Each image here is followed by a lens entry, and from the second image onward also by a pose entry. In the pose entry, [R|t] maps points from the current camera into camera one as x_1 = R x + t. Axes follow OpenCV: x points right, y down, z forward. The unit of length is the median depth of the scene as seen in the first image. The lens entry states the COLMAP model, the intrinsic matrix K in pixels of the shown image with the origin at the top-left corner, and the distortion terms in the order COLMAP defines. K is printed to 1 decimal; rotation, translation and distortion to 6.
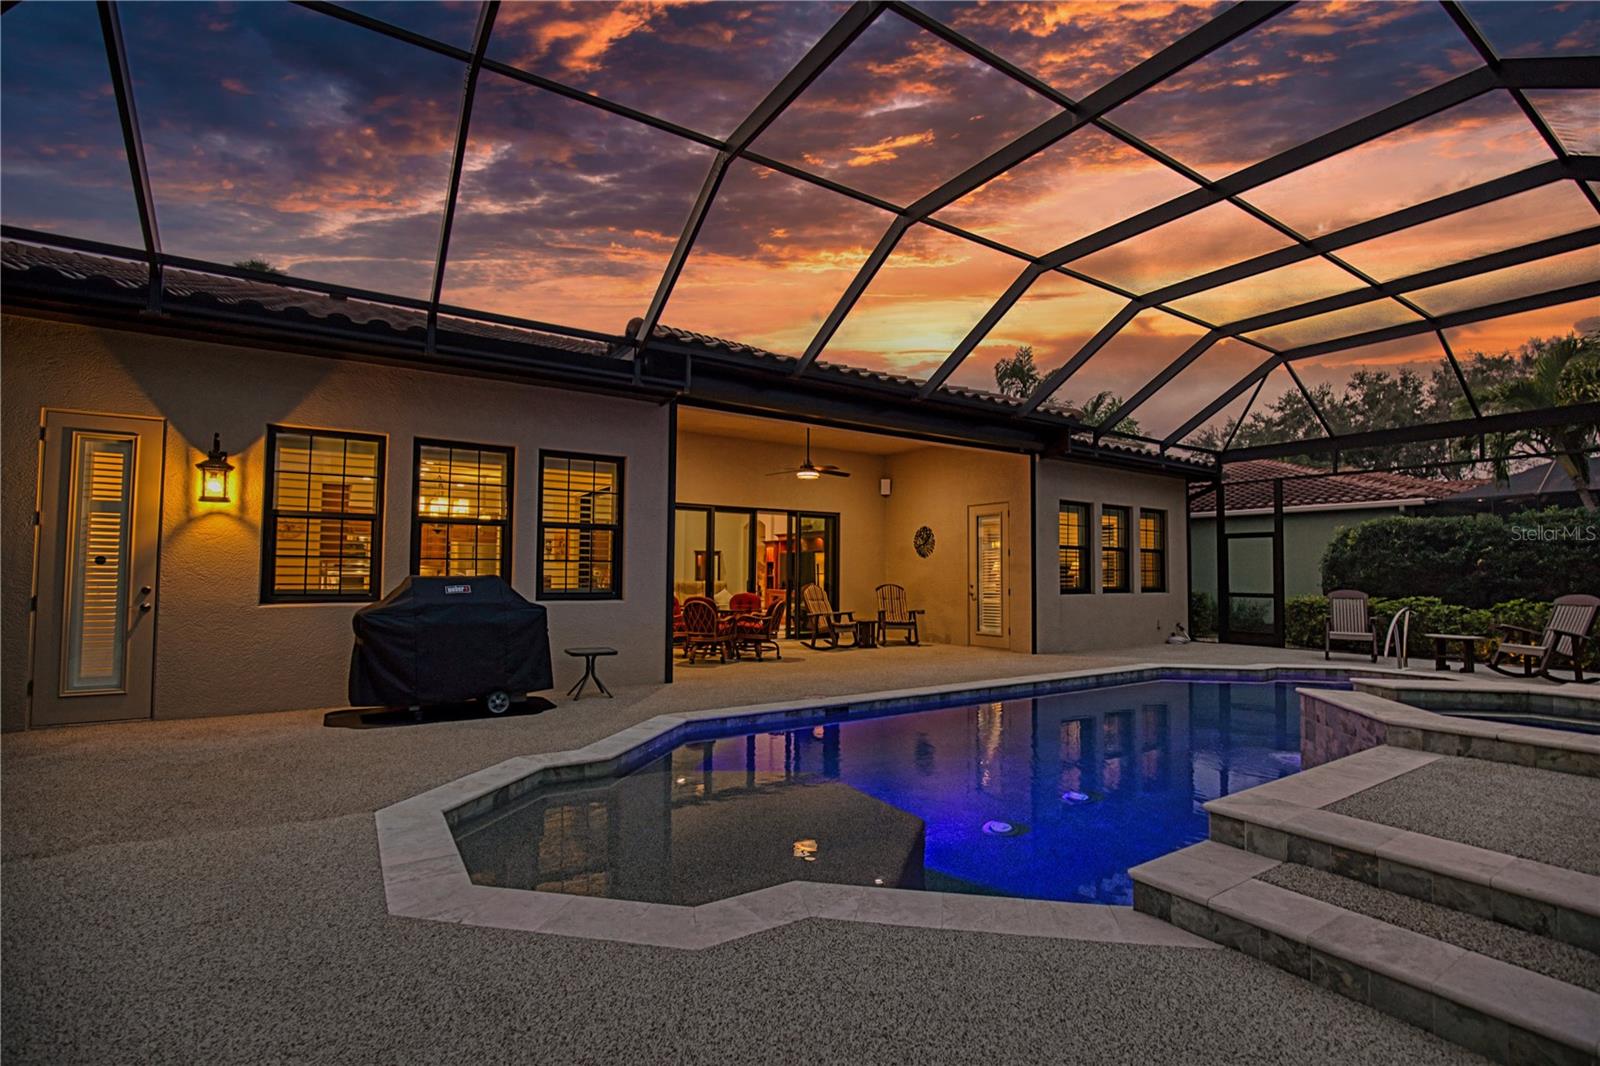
lens RADIAL K [[734.9, 0, 809.0], [0, 734.9, 534.3], [0, 0, 1]] dist [-0.038645, 0.009586]
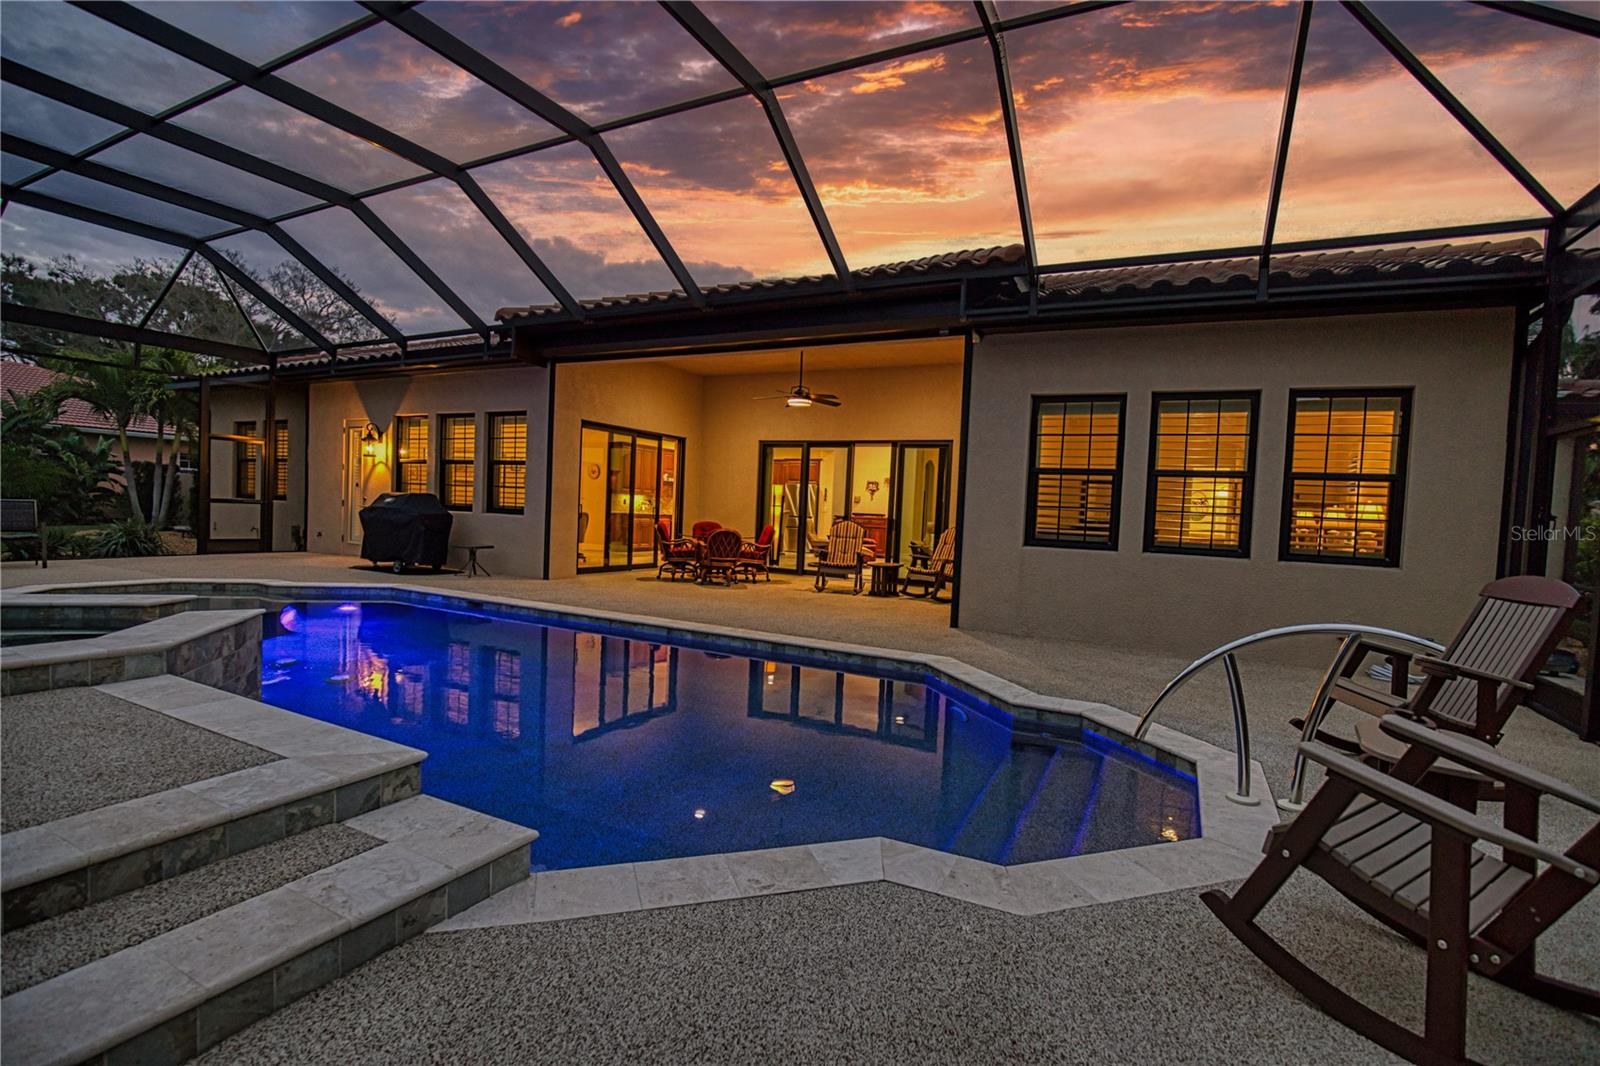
lens RADIAL K [[734.5, 0, 803.2], [0, 734.5, 533.8], [0, 0, 1]] dist [-0.038848, 0.010019]
pose [[0.494999, 0.044215, -0.867768, 1.019256], [0.007095, 0.998465, 0.054922, 0.045042], [0.868864, -0.033343, 0.493926, 0.658365]]
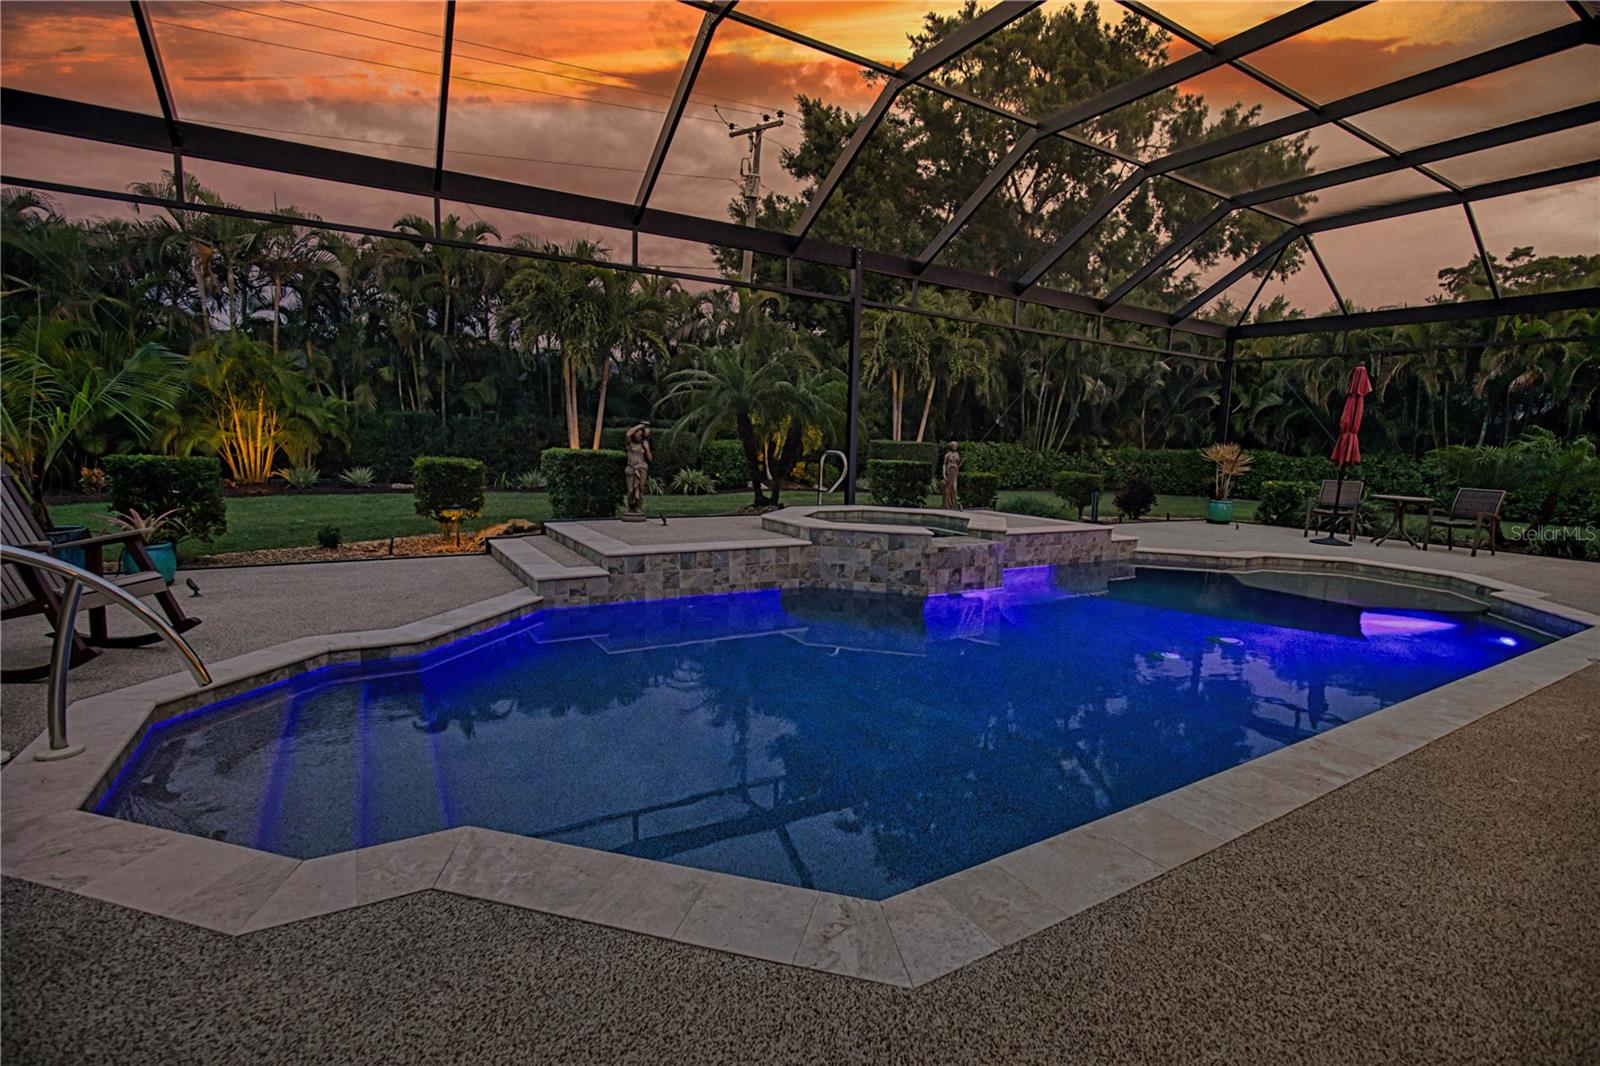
lens RADIAL K [[736.4, 0, 806.4], [0, 736.4, 539.2], [0, 0, 1]] dist [-0.039434, 0.009720]
pose [[-0.998519, -0.044188, 0.031737, 0.535819], [-0.041654, 0.996199, 0.076504, 0.077150], [-0.034997, 0.075069, -0.996564, 1.276506]]
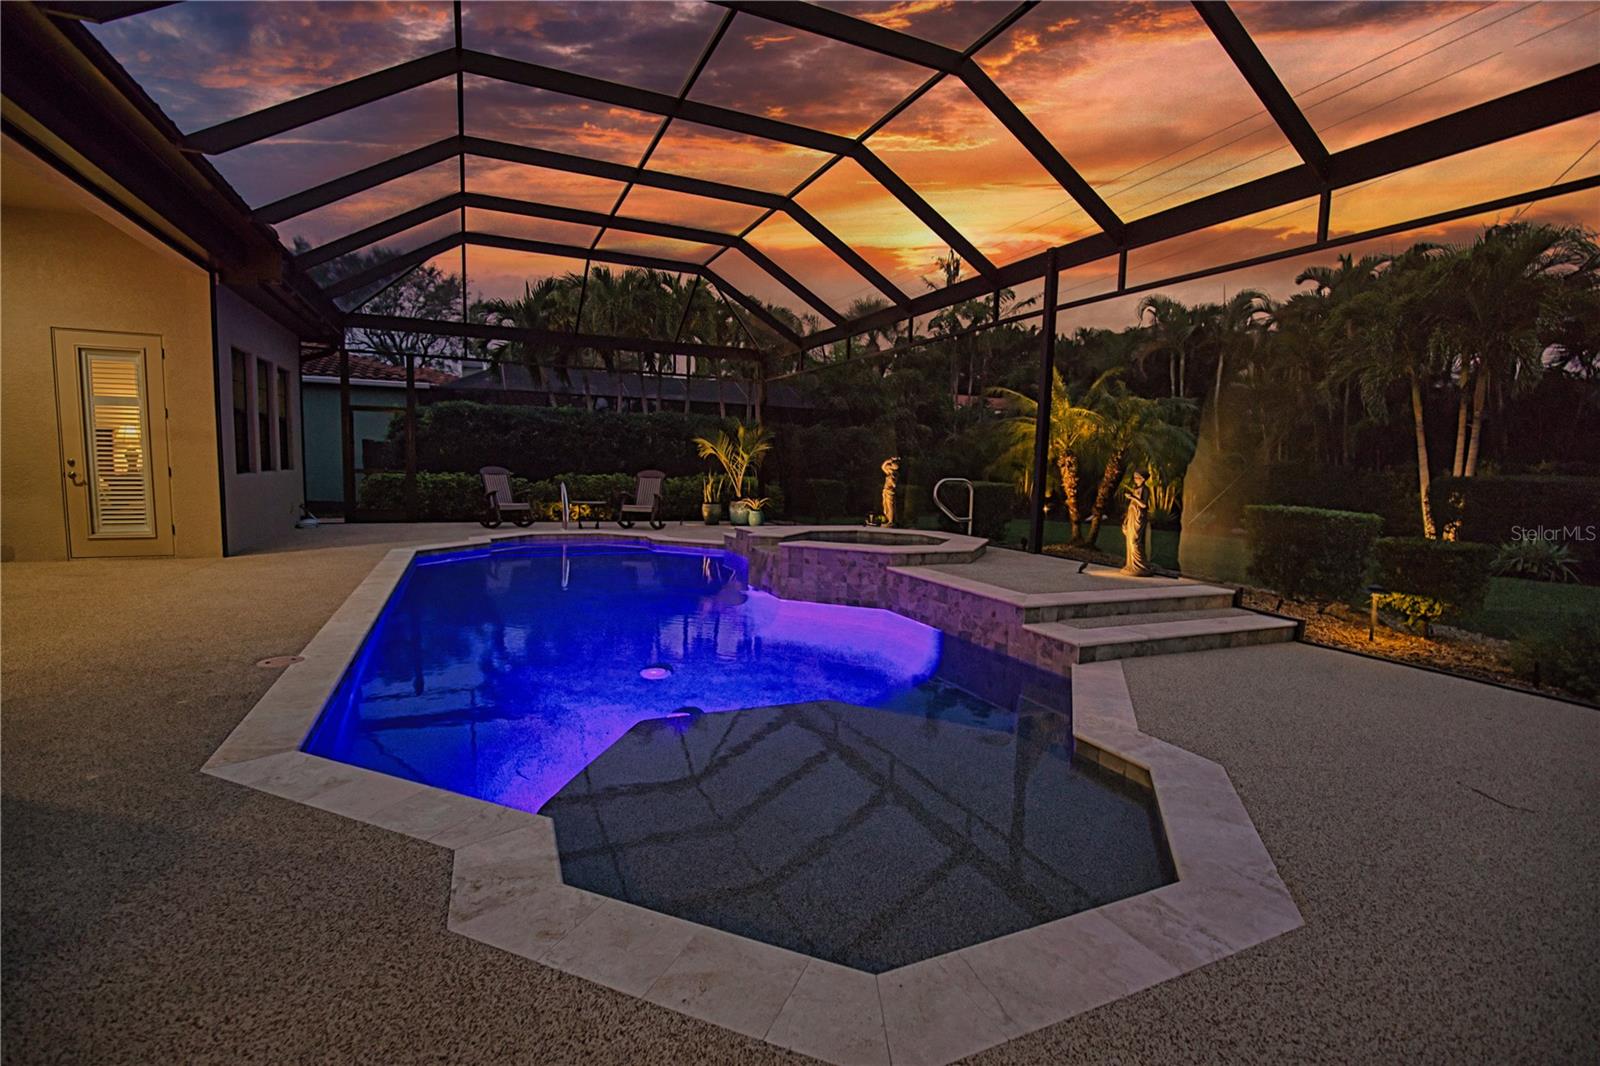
lens RADIAL K [[734.9, 0, 809.0], [0, 734.9, 534.3], [0, 0, 1]] dist [-0.038645, 0.009586]
pose [[0.148495, -0.097875, 0.984058, -0.384359], [-0.080935, 0.990549, 0.110734, 0.018766], [-0.985596, -0.096088, 0.139170, 0.405540]]
